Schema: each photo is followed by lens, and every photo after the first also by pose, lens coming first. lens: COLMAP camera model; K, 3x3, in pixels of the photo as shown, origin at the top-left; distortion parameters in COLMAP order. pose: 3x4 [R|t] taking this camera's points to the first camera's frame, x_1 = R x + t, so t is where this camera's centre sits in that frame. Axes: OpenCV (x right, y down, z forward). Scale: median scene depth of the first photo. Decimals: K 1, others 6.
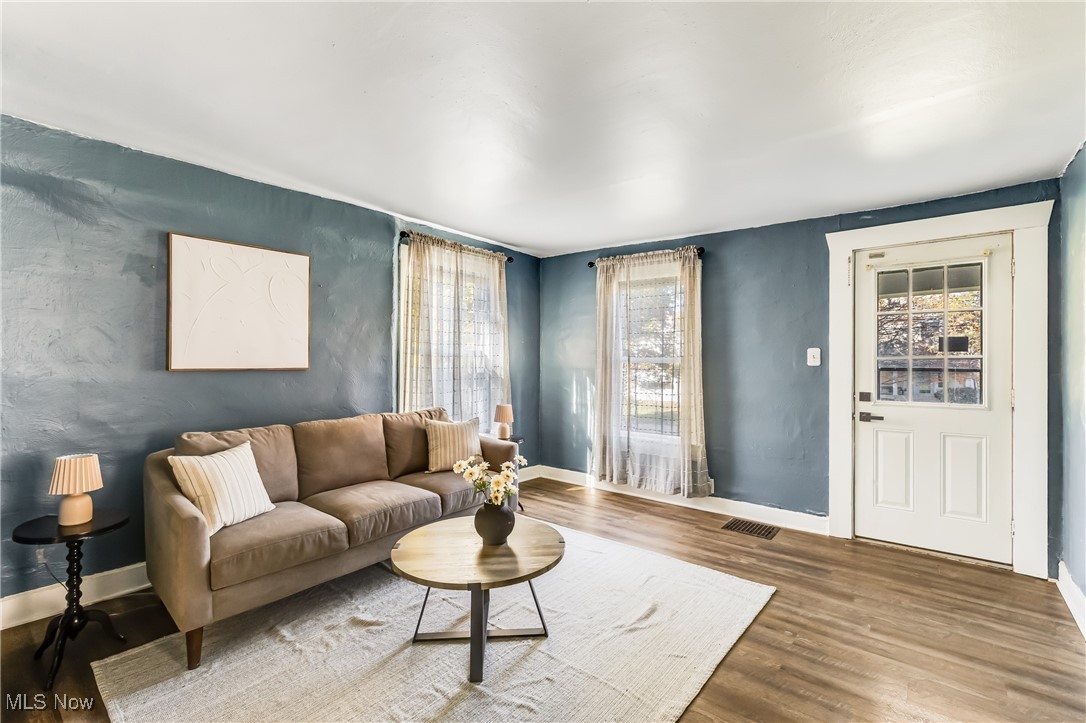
lens RADIAL K [[492.0, 0, 543.4], [0, 492.0, 360.3], [0, 0, 1]] dist [0.006118, -0.001031]
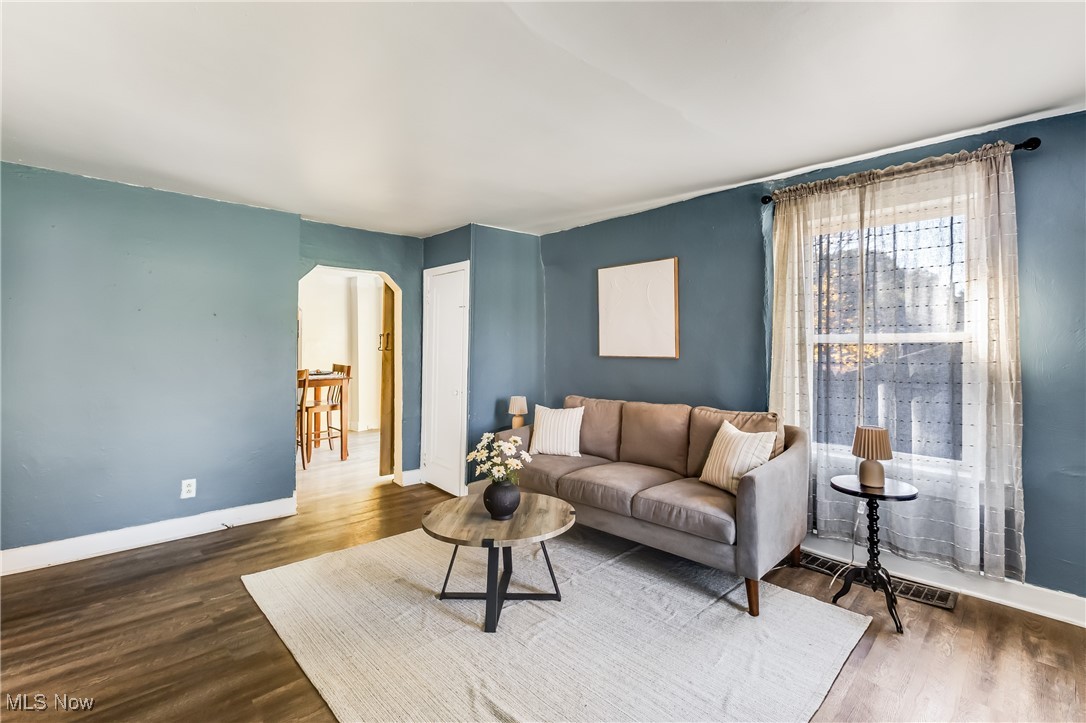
lens RADIAL K [[492.0, 0, 554.1], [0, 492.0, 342.5], [0, 0, 1]] dist [0.006118, -0.001031]
pose [[-0.109573, -0.011088, -0.993917, 0.746491], [-0.002536, 0.999938, -0.010875, -0.006111], [0.993976, 0.001329, -0.109594, 0.946997]]
